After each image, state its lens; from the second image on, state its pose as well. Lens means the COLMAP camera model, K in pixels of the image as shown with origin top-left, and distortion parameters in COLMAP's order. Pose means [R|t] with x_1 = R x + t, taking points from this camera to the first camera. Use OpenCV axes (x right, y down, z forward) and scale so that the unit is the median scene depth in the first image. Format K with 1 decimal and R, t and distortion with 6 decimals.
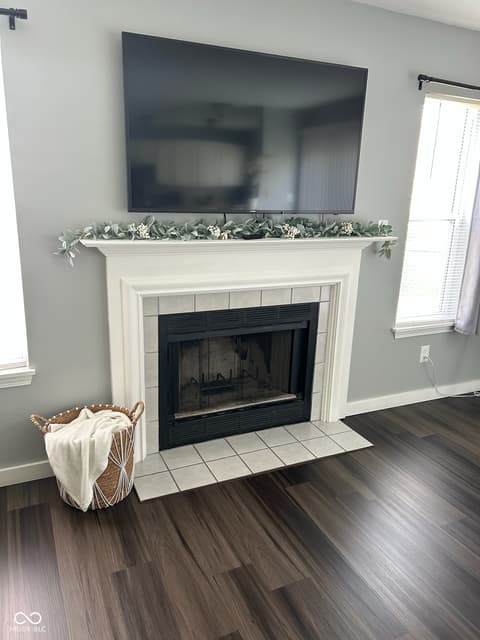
lens RADIAL K [[480.4, 0, 237.5], [0, 480.4, 317.4], [0, 0, 1]] dist [0.041816, -0.022575]
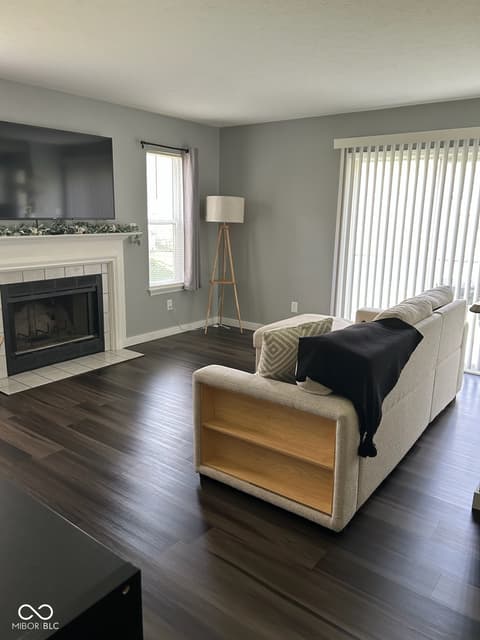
lens RADIAL K [[480.4, 0, 238.7], [0, 480.4, 320.4], [0, 0, 1]] dist [0.041816, -0.022575]
pose [[0.885201, -0.118965, 0.449740, -0.176330], [0.129324, 0.991572, 0.007749, 0.177092], [-0.446872, 0.051302, 0.893126, -0.678651]]
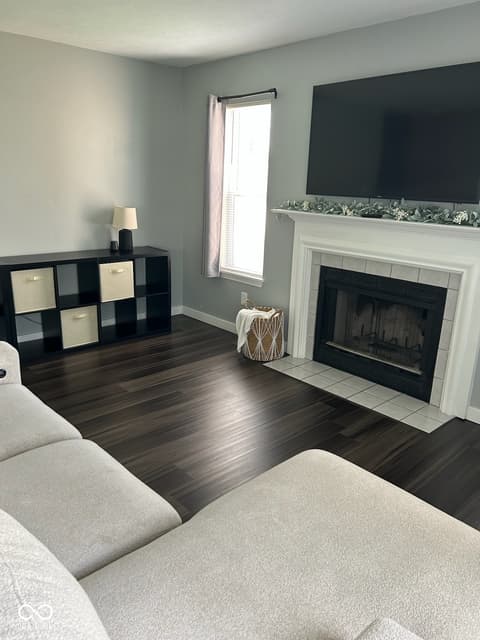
lens RADIAL K [[480.4, 0, 241.4], [0, 480.4, 321.8], [0, 0, 1]] dist [0.041816, -0.022575]
pose [[0.316115, 0.248588, -0.915574, 1.040363], [-0.274568, 0.947734, 0.162522, -0.012290], [0.908121, 0.200012, 0.367847, 0.231853]]
